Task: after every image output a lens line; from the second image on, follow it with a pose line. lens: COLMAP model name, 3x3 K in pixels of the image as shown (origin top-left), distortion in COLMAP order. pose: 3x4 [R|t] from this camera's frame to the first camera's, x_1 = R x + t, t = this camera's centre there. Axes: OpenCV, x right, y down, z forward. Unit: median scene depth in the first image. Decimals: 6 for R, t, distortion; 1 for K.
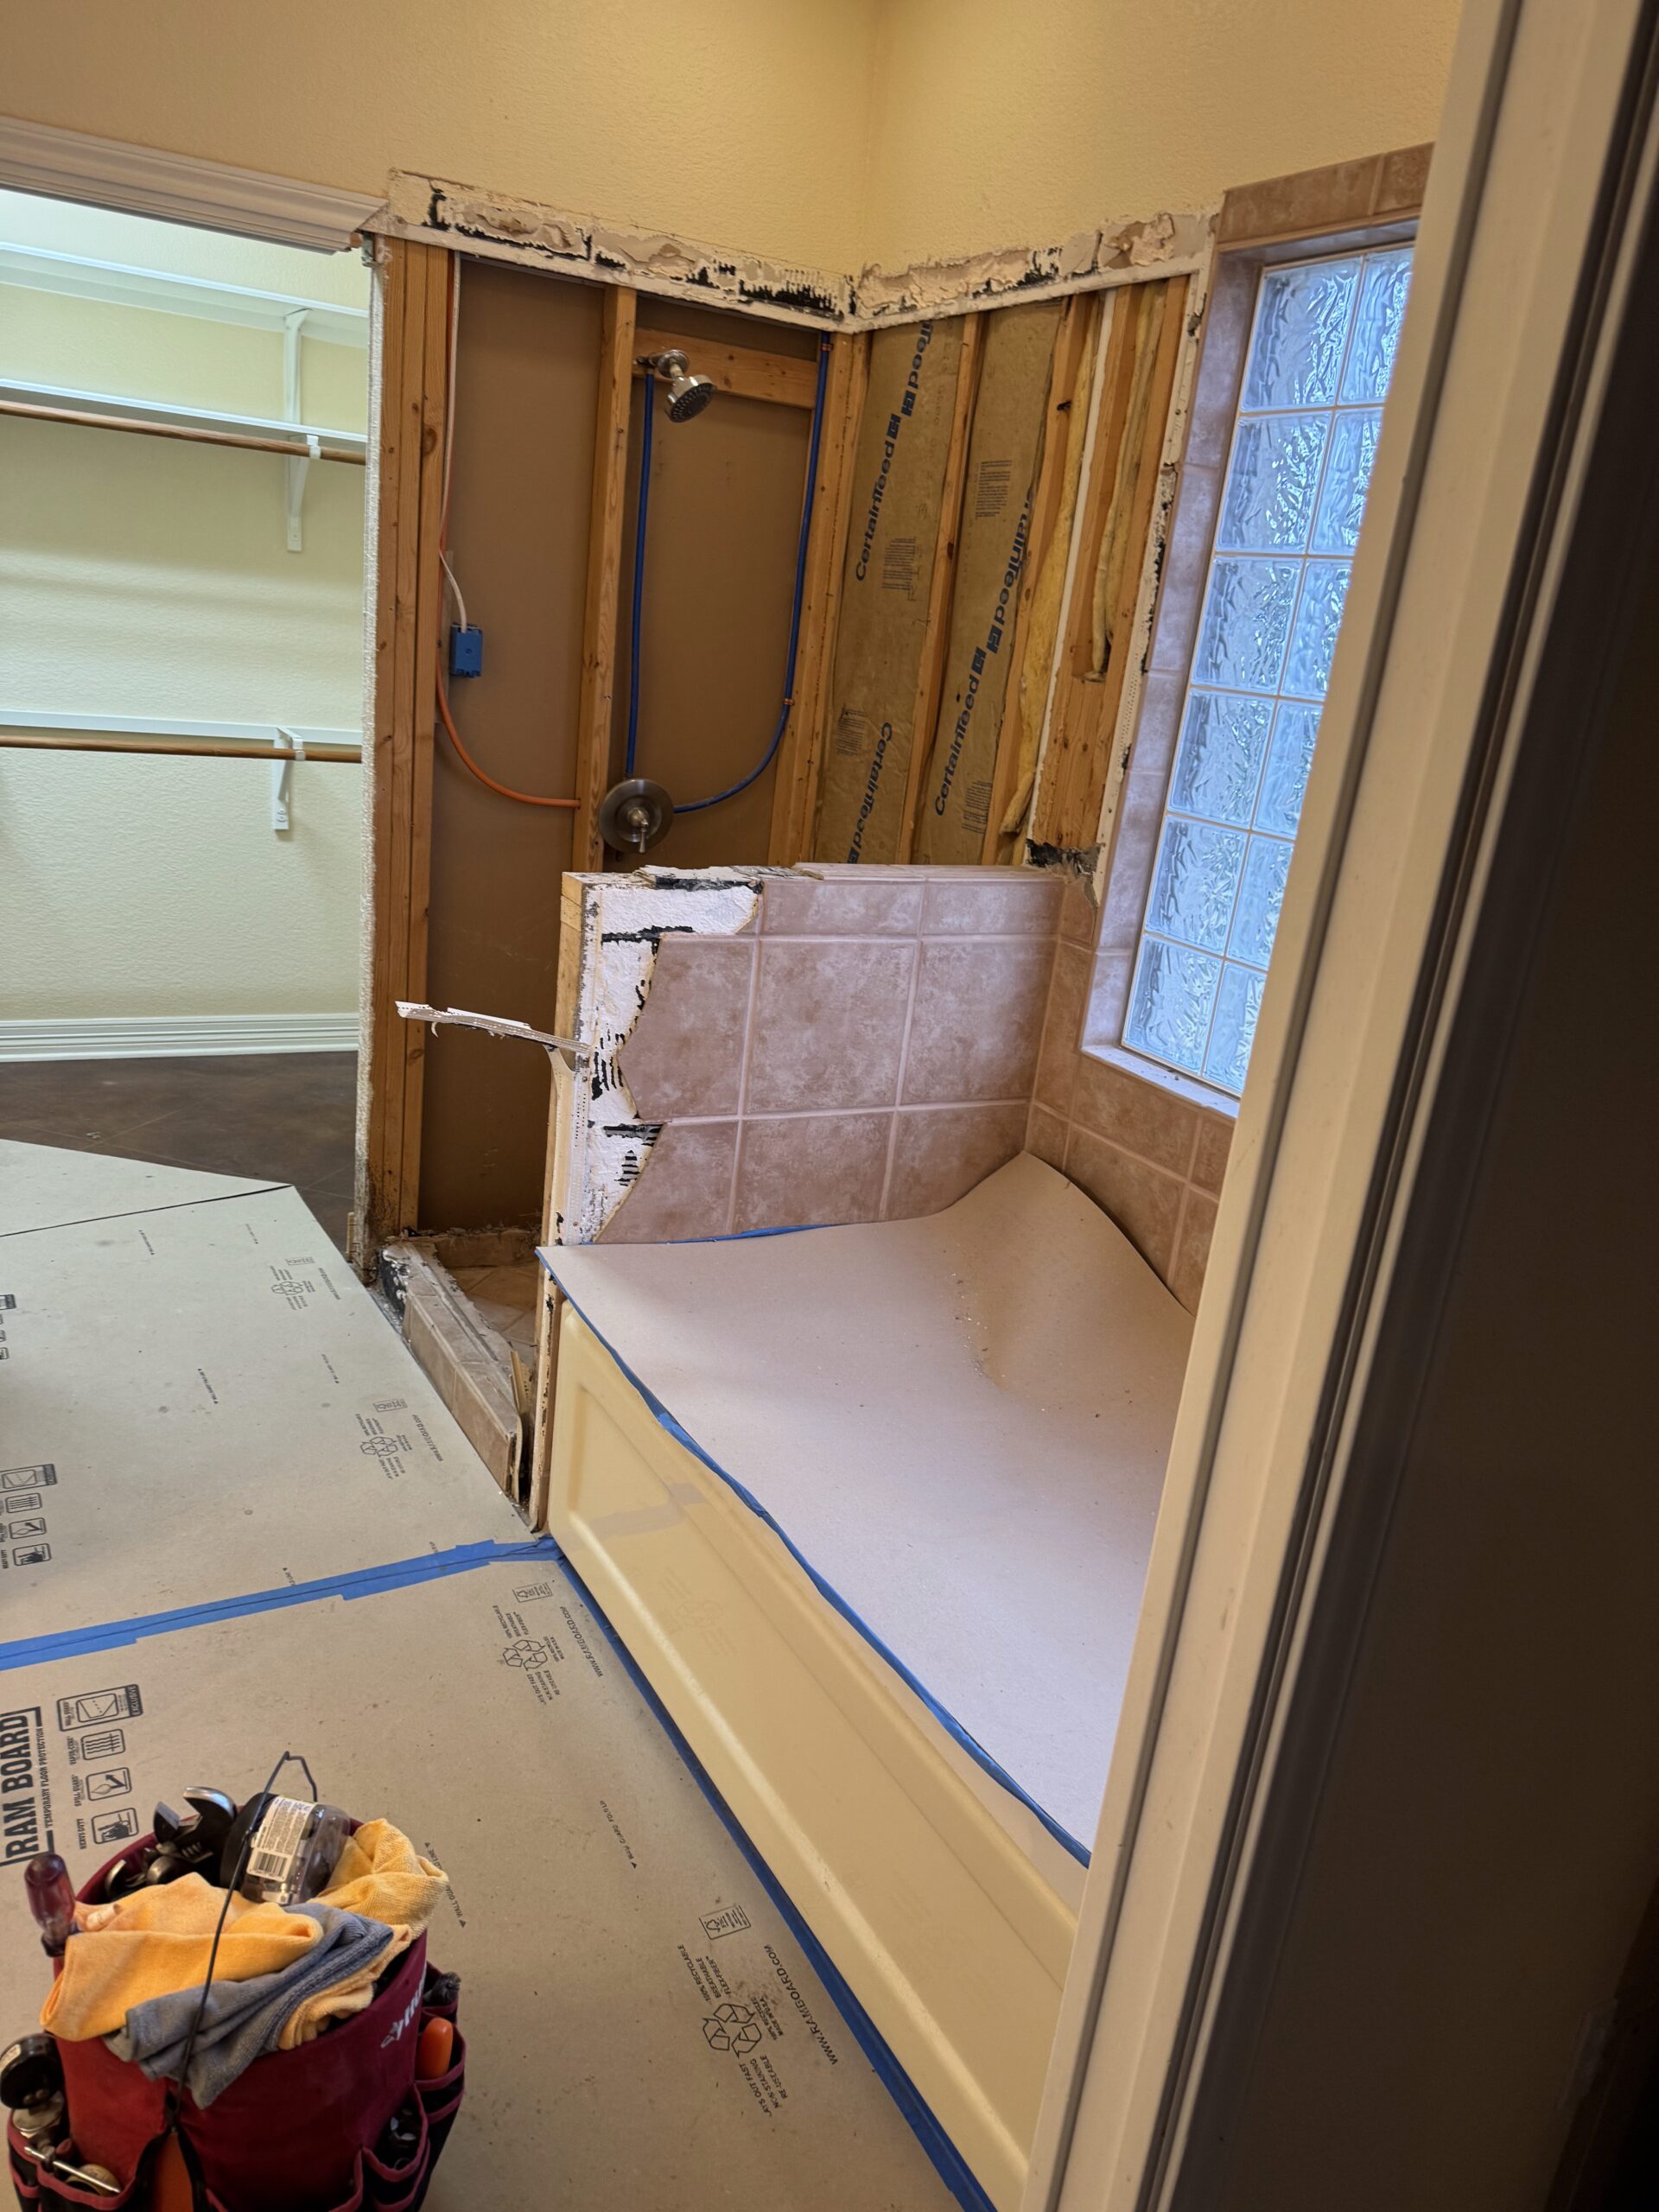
lens RADIAL K [[1553.8, 0, 829.5], [0, 1553.8, 1106.0], [0, 0, 1]] dist [-0.055808, 0.016636]
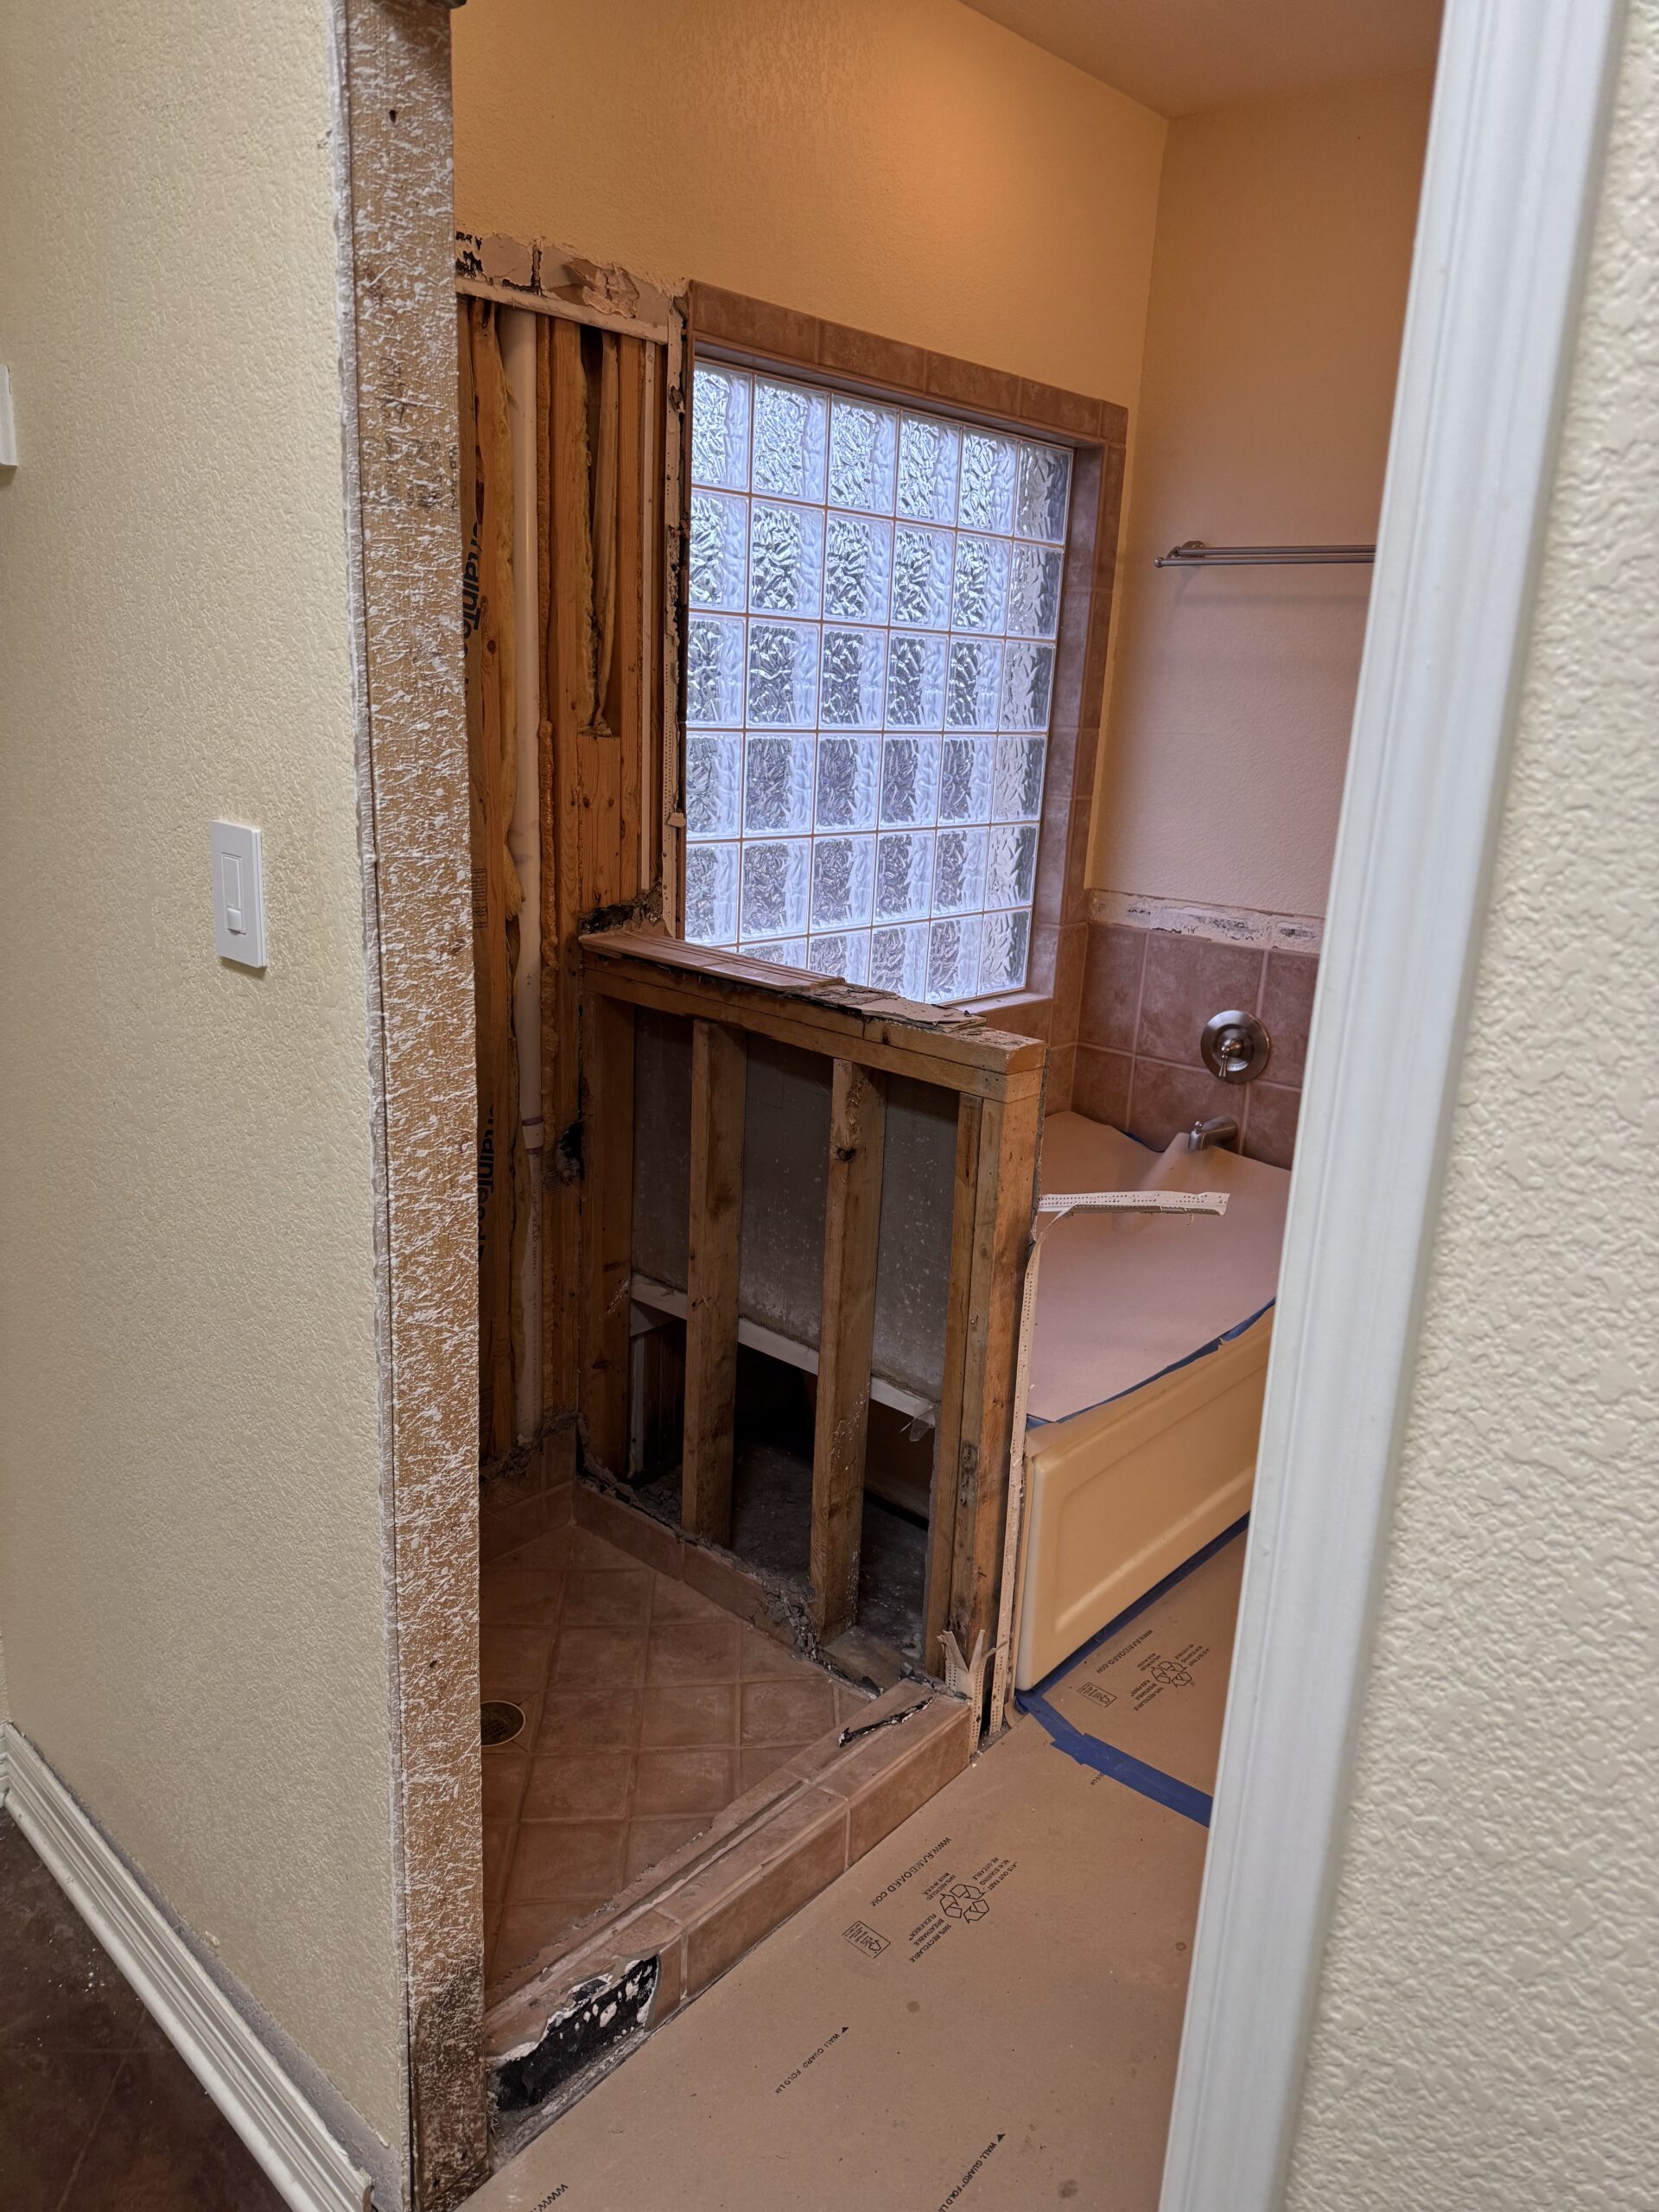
lens RADIAL K [[1553.8, 0, 829.5], [0, 1553.8, 1106.0], [0, 0, 1]] dist [-0.055808, 0.016636]
pose [[-0.345481, -0.379620, 0.858214, -0.718625], [0.198370, 0.864317, 0.462175, -0.439057], [-0.917220, 0.329916, -0.223300, 1.027728]]
